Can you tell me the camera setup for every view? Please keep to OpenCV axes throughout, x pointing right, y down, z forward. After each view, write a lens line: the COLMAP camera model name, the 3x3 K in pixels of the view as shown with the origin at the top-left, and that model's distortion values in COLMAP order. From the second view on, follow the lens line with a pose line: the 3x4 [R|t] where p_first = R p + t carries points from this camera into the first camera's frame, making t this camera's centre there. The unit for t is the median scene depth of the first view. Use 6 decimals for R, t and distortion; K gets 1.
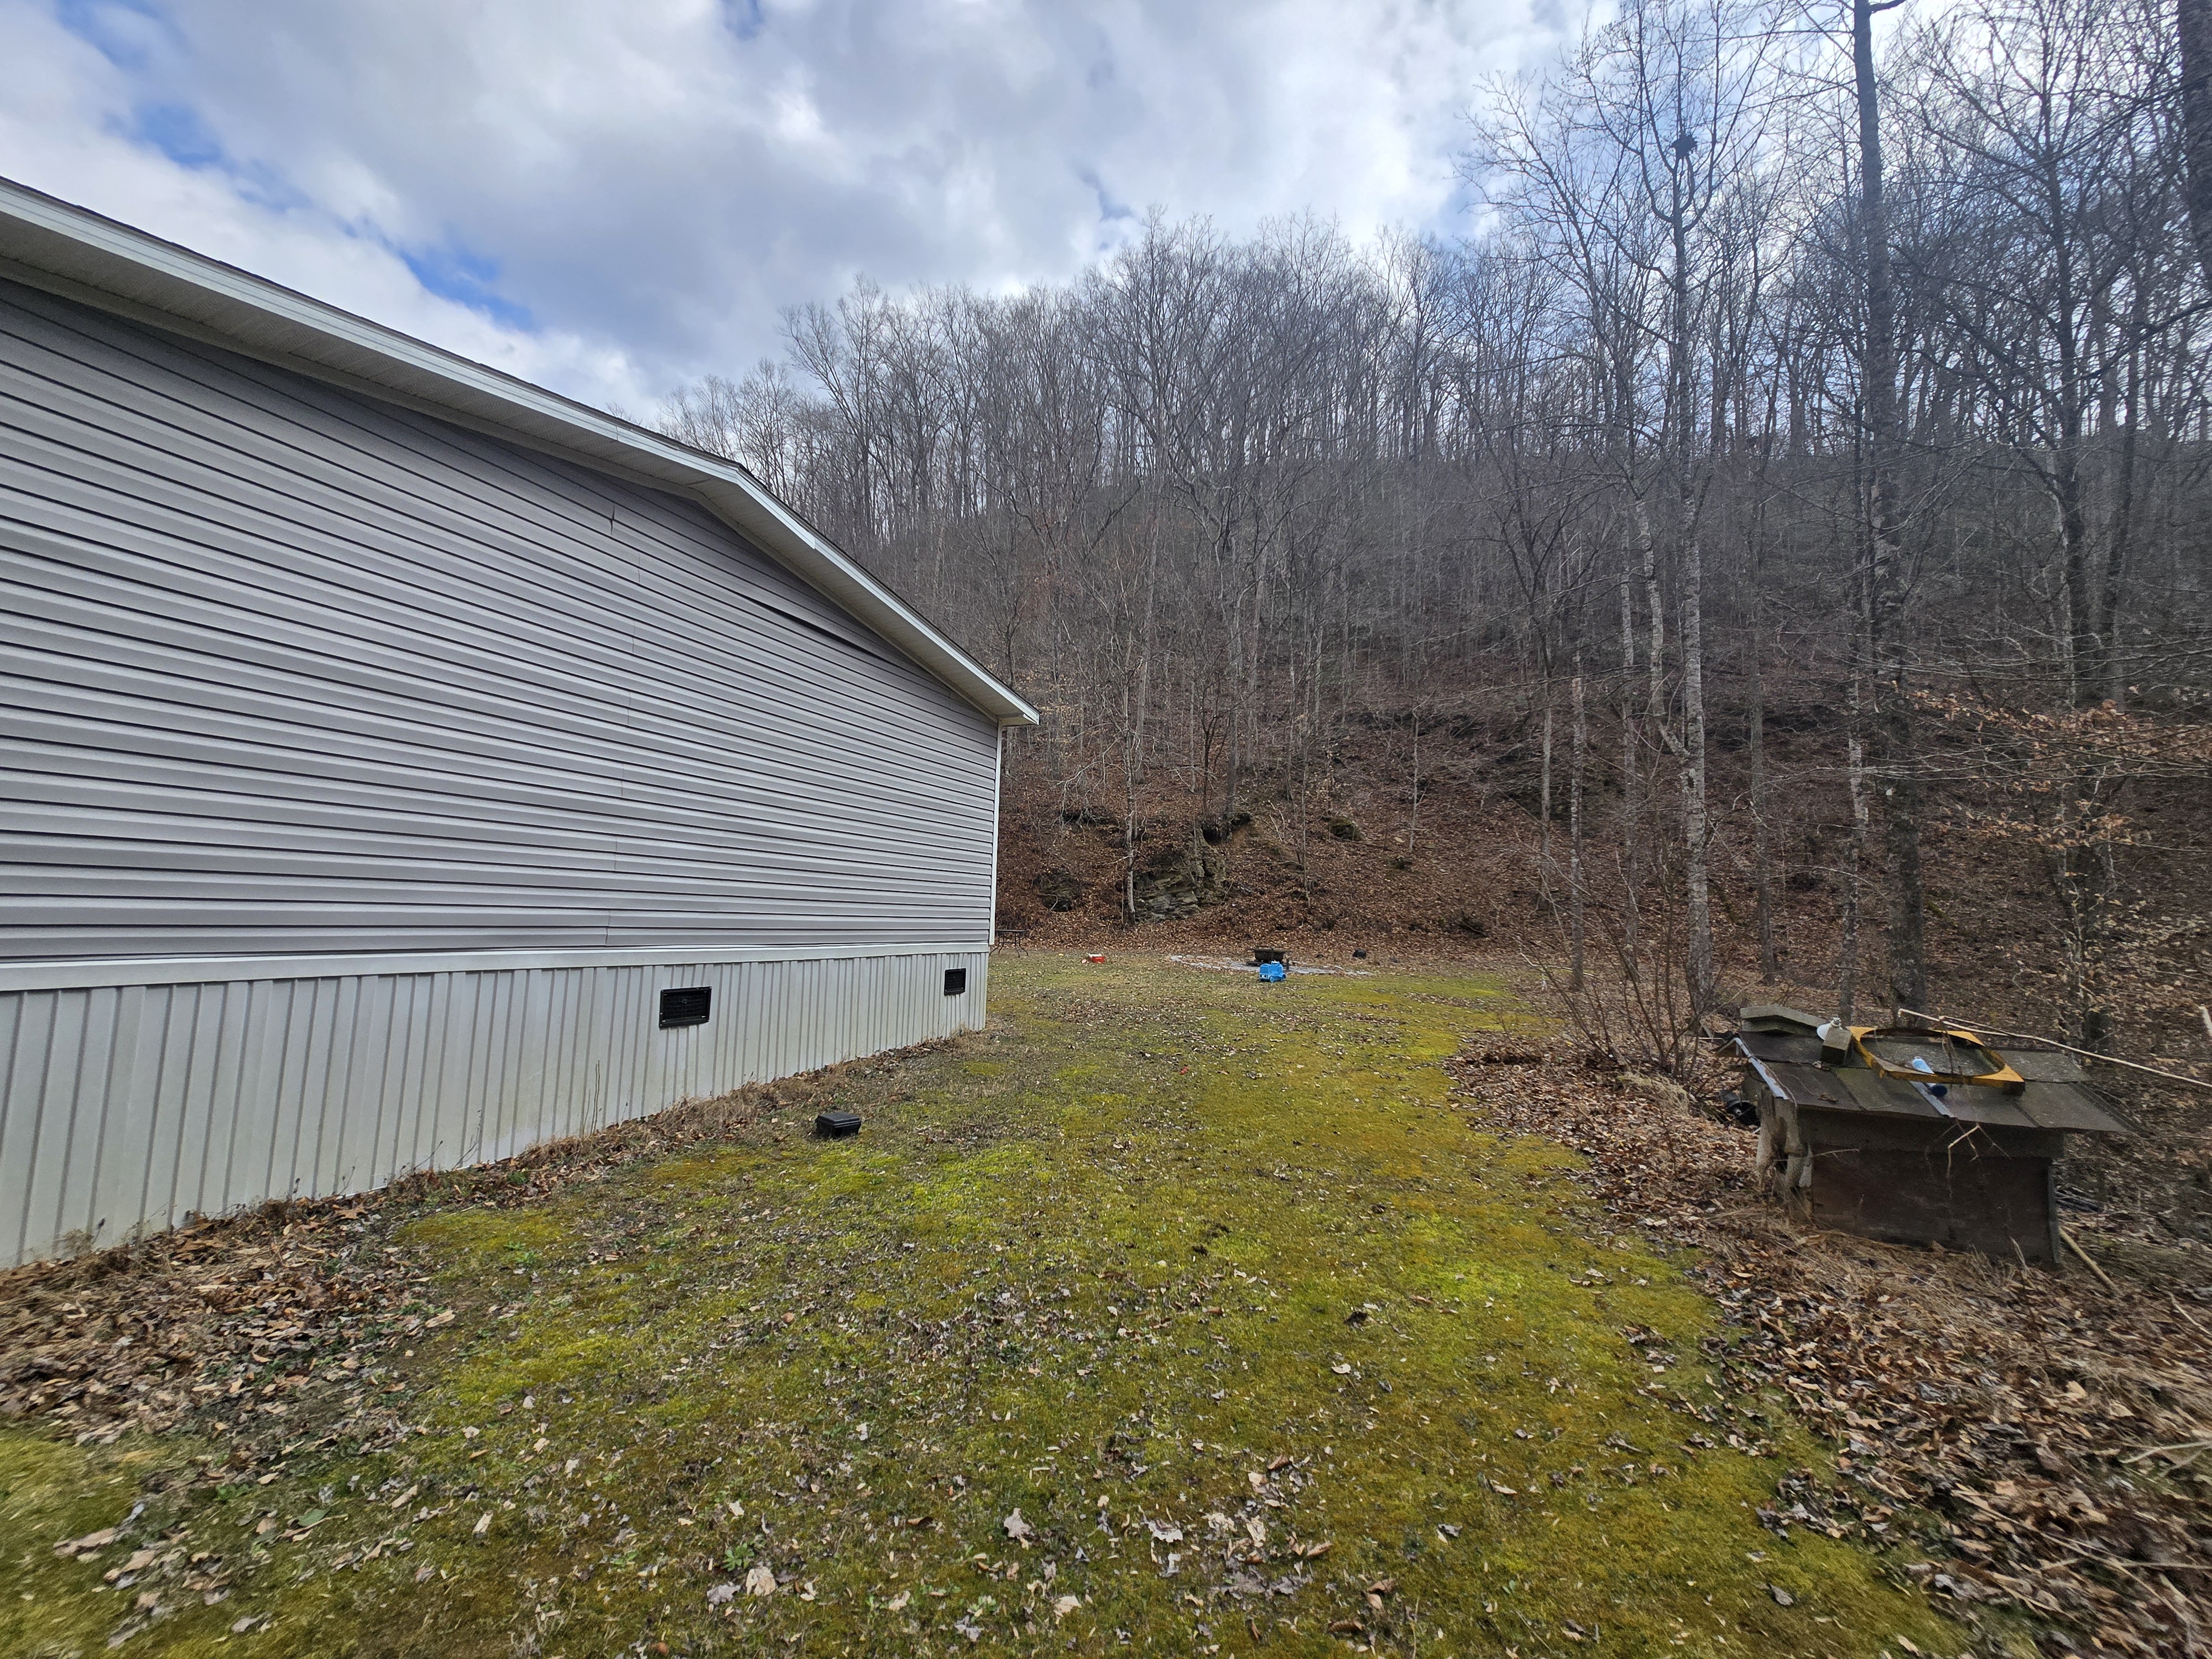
lens RADIAL K [[910.5, 0, 1106.0], [0, 910.5, 829.5], [0, 0, 1]] dist [-0.001037, 0.003597]
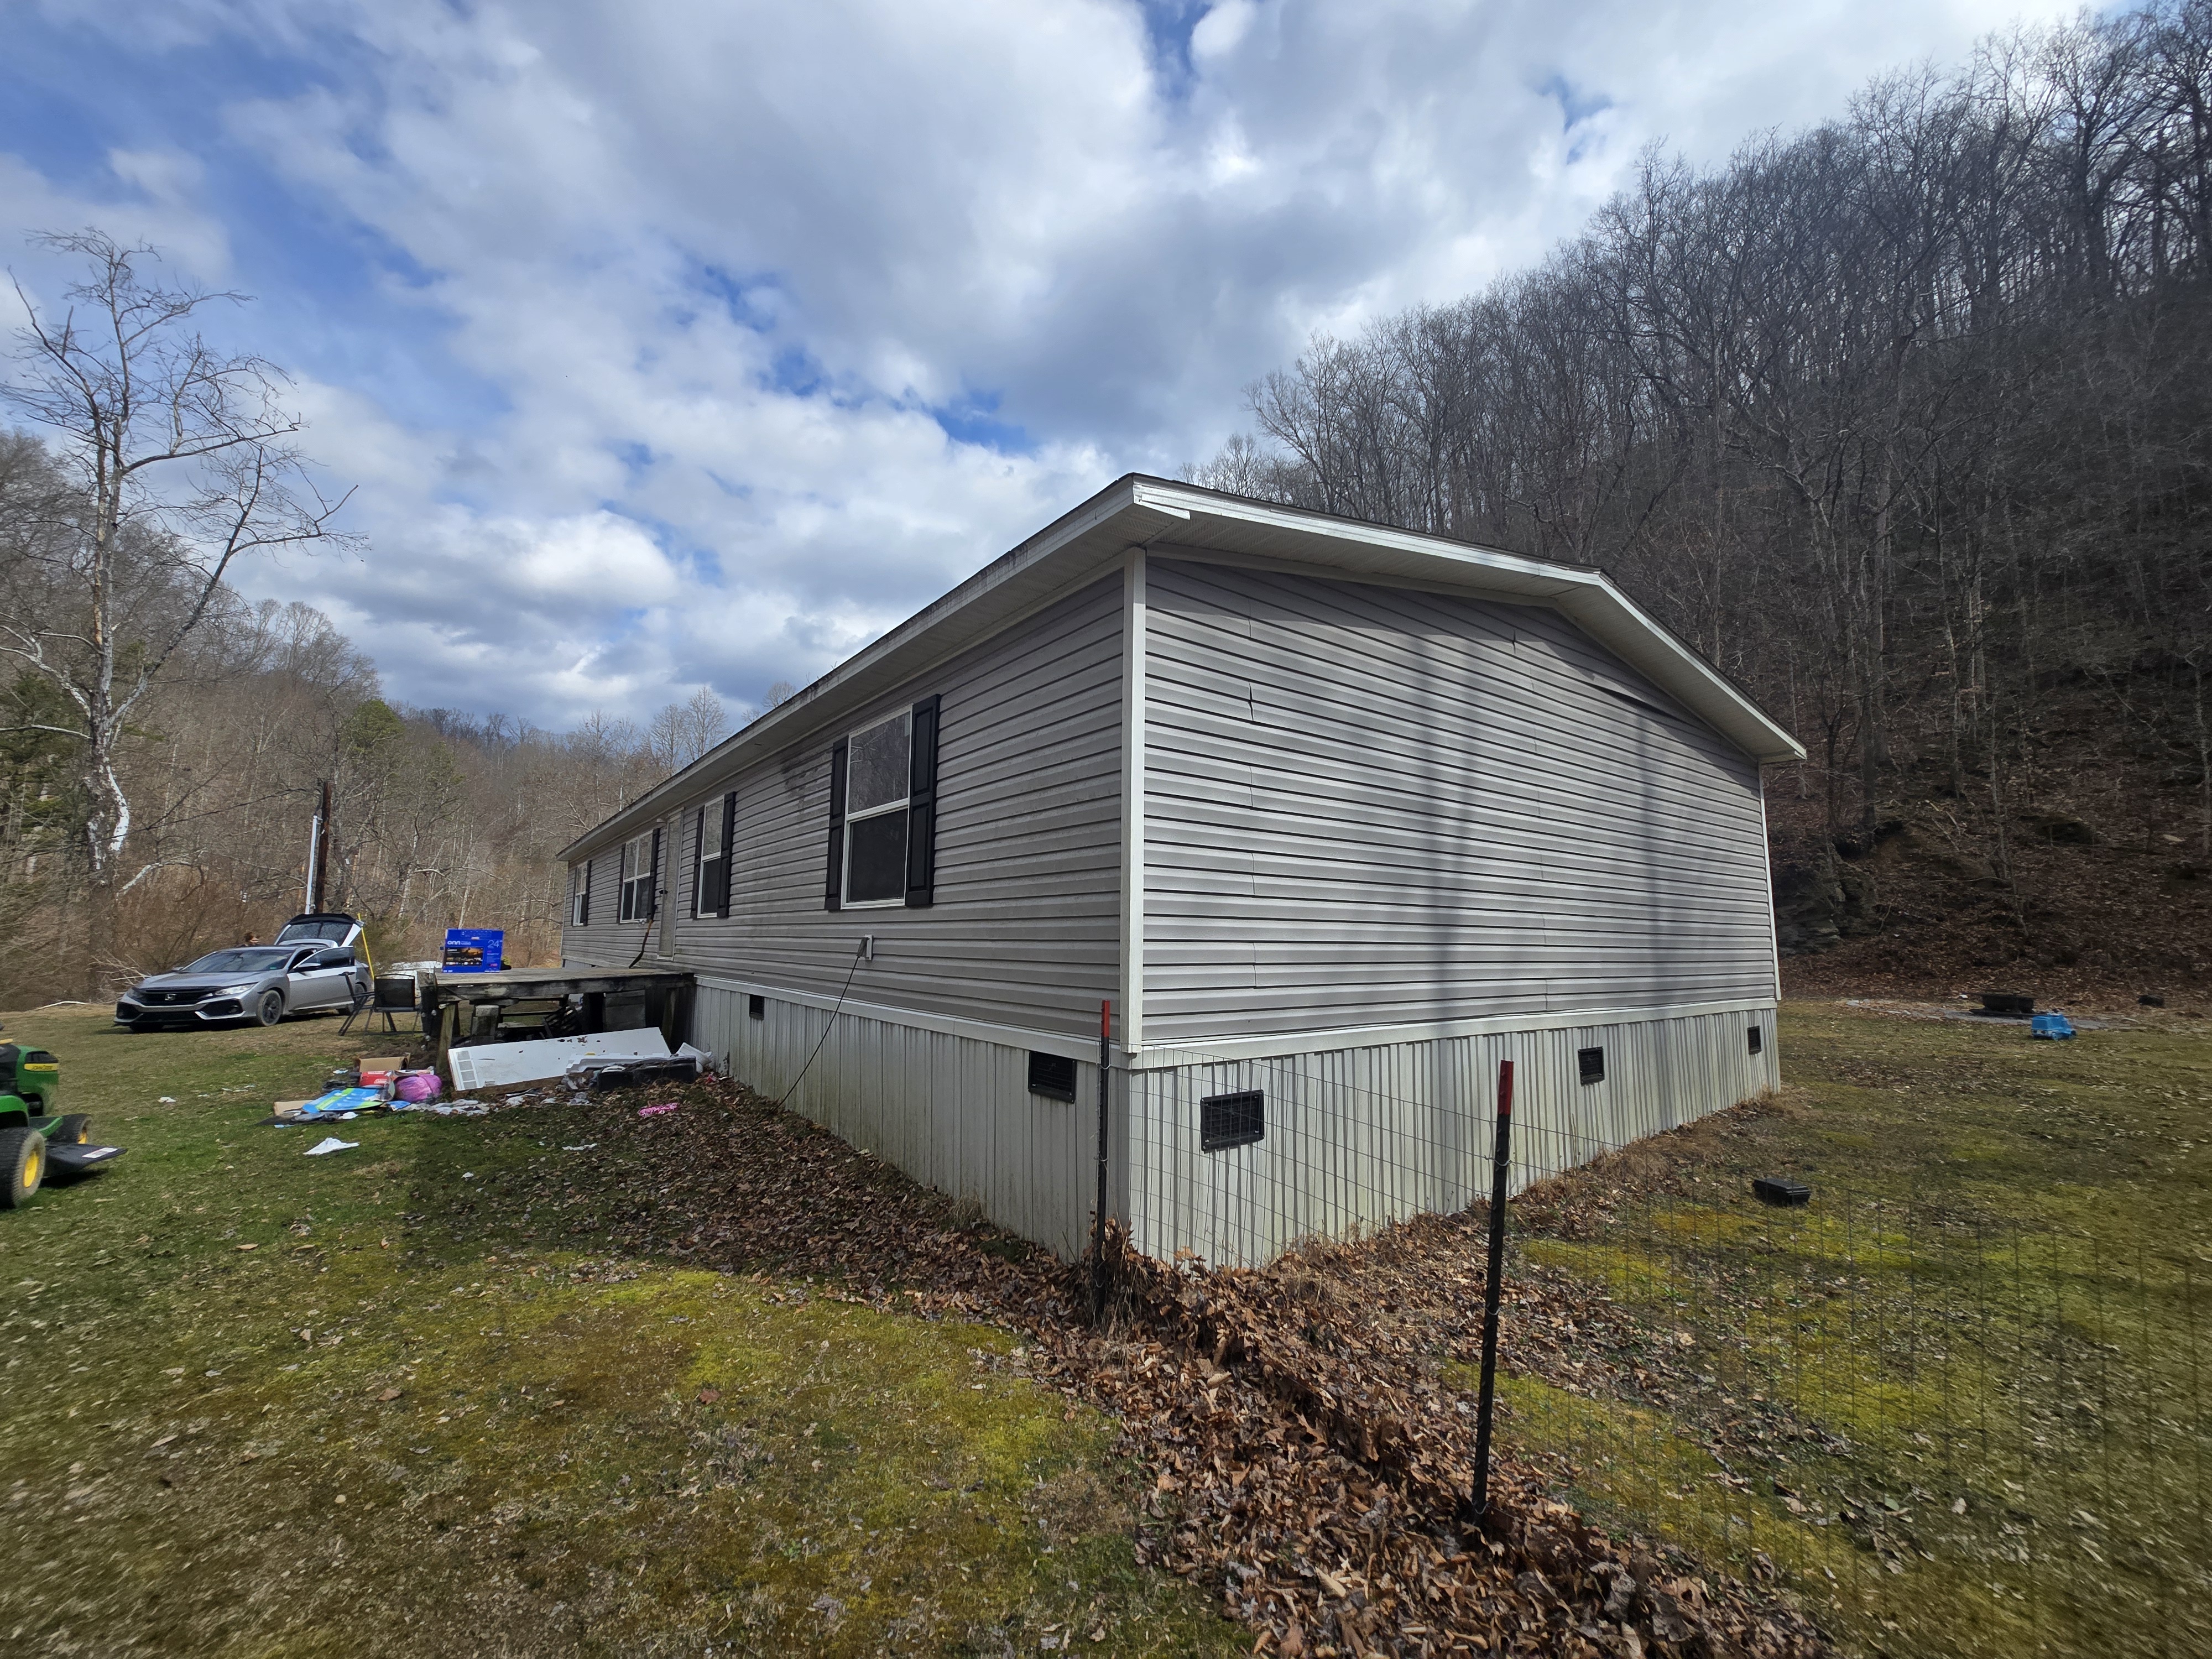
lens RADIAL K [[910.9, 0, 1106.5], [0, 910.9, 896.5], [0, 0, 1]] dist [0.007299, 0.000064]
pose [[0.880837, -0.038942, -0.471816, -0.088898], [0.059287, 0.997839, 0.028326, -0.015465], [0.469693, -0.052923, 0.881242, -0.046597]]
